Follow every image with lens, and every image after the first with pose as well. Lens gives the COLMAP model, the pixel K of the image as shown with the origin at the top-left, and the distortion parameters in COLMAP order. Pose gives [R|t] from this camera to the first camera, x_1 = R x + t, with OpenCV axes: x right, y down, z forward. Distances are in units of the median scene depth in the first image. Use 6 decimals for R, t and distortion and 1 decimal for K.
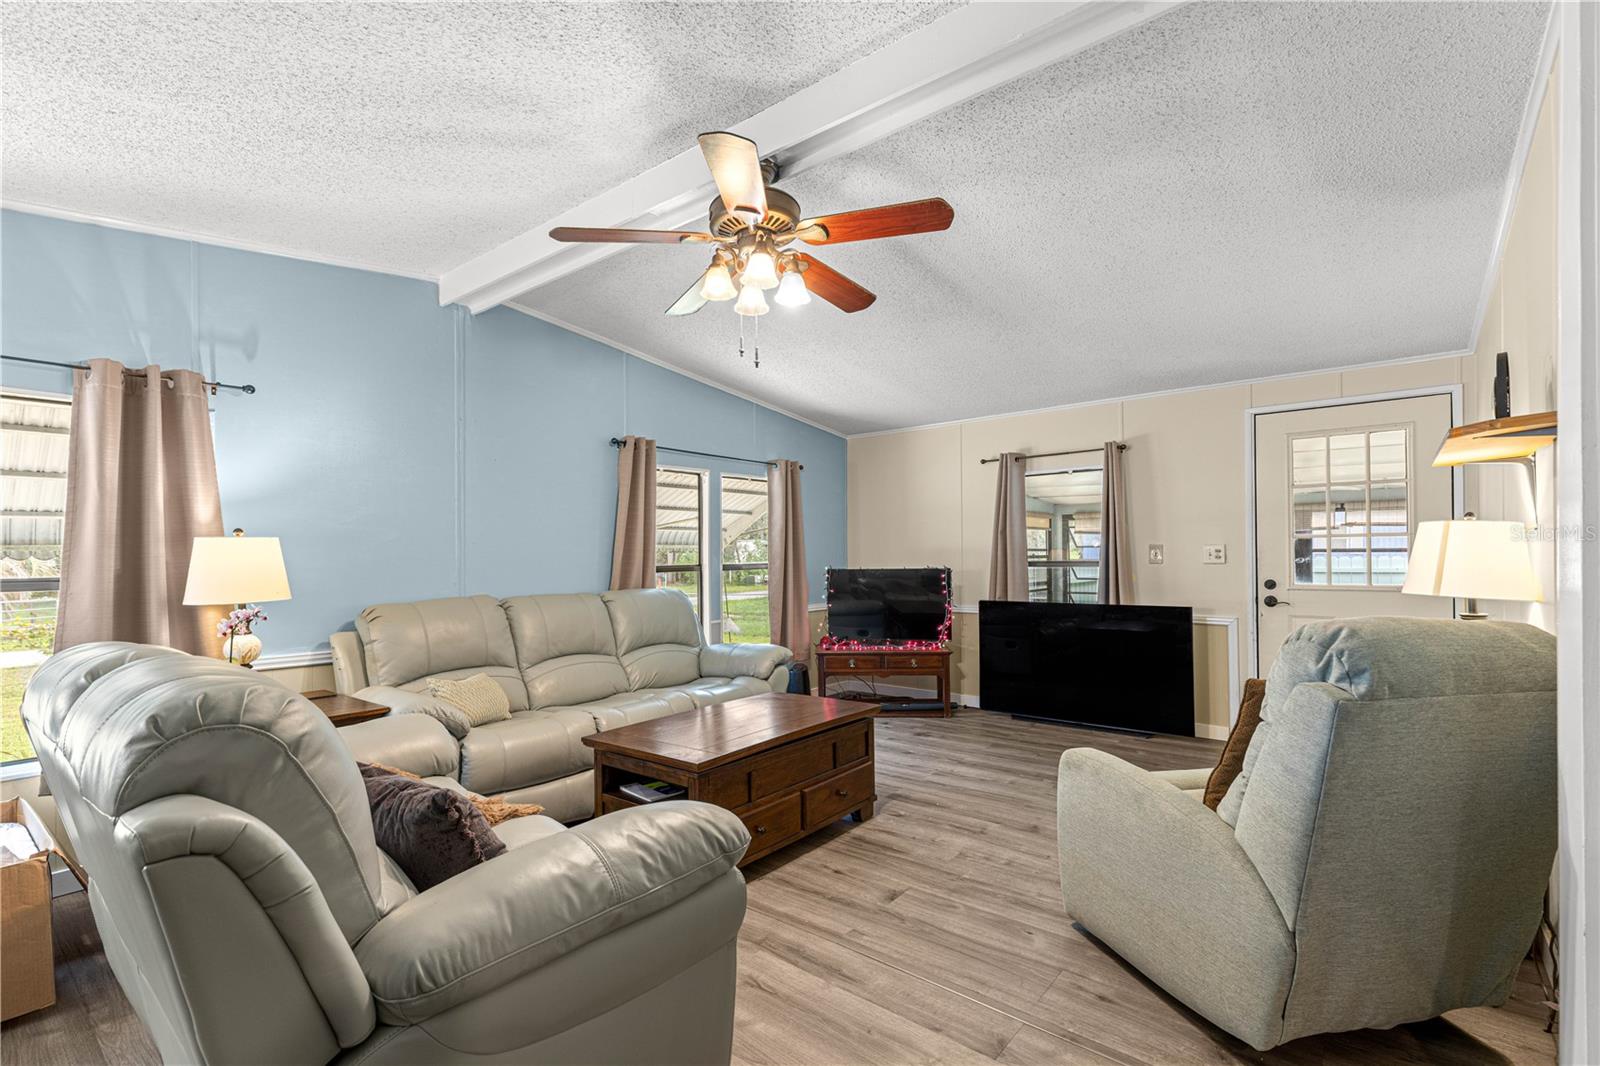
lens RADIAL K [[726.1, 0, 800.4], [0, 726.1, 544.8], [0, 0, 1]] dist [0.001709, 0.000371]
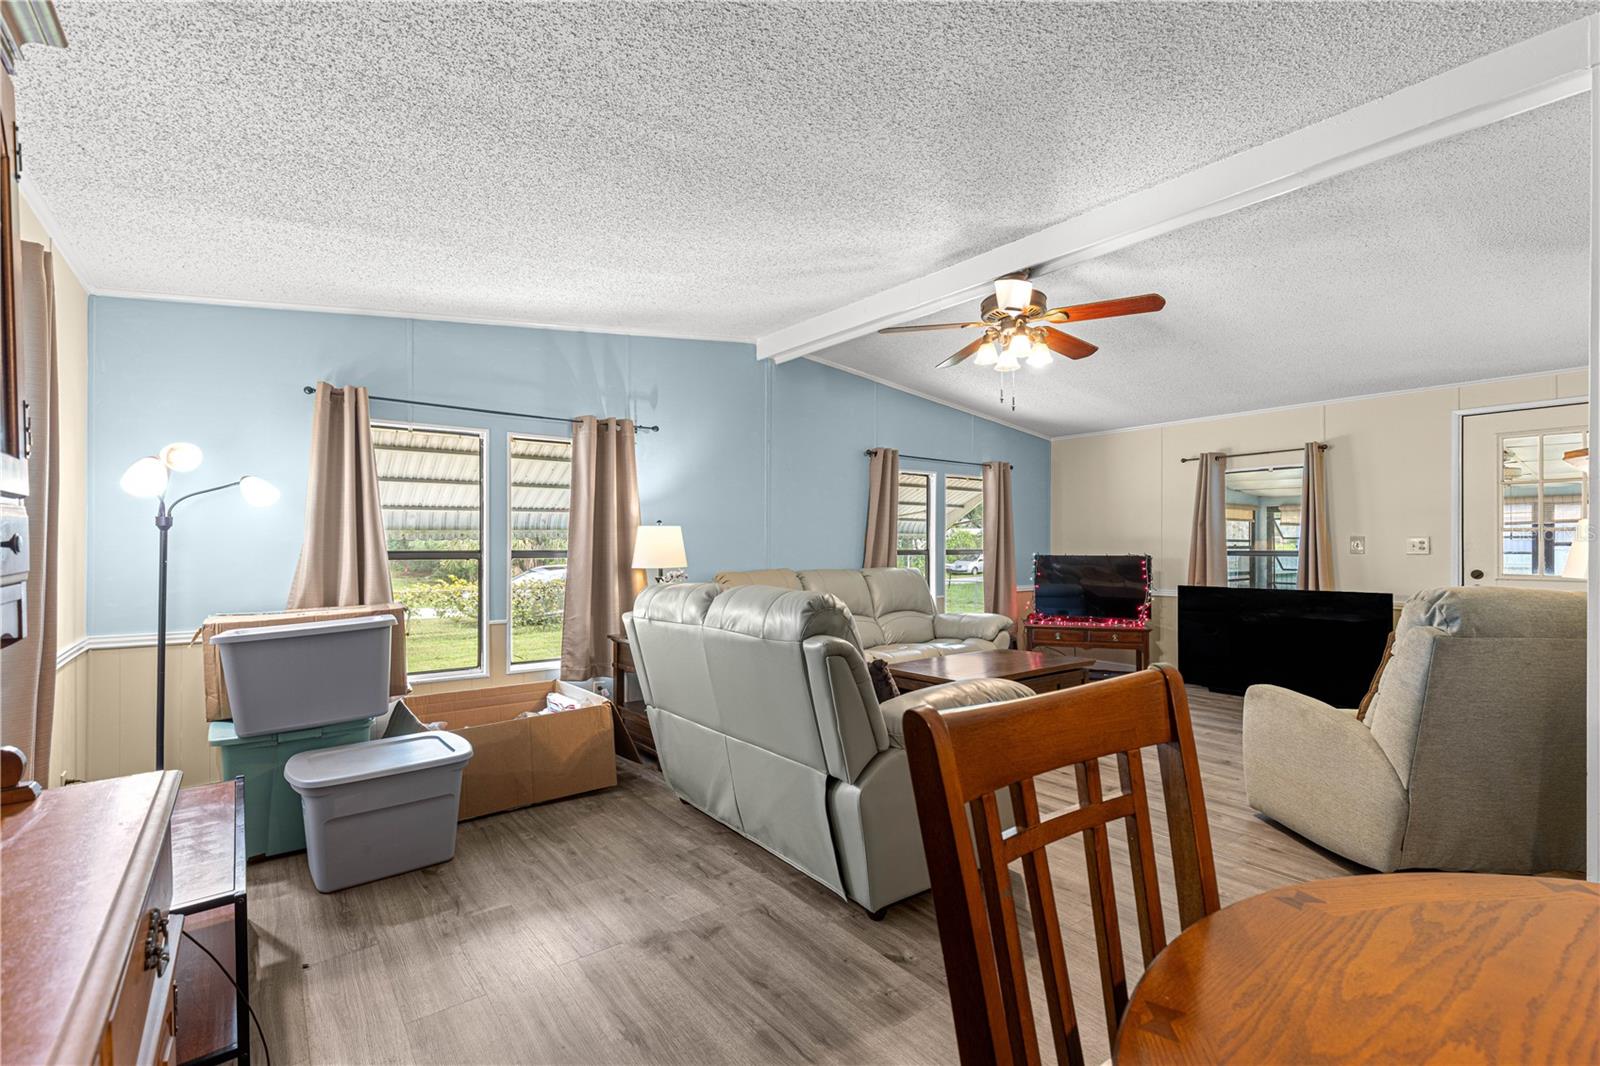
lens RADIAL K [[710.6, 0, 803.6], [0, 710.6, 536.0], [0, 0, 1]] dist [0.001439, -0.000150]
pose [[0.971168, 0.009020, -0.238226, -0.063613], [-0.008082, 0.999955, 0.004912, 0.000749], [0.238260, -0.002845, 0.971197, -0.236255]]
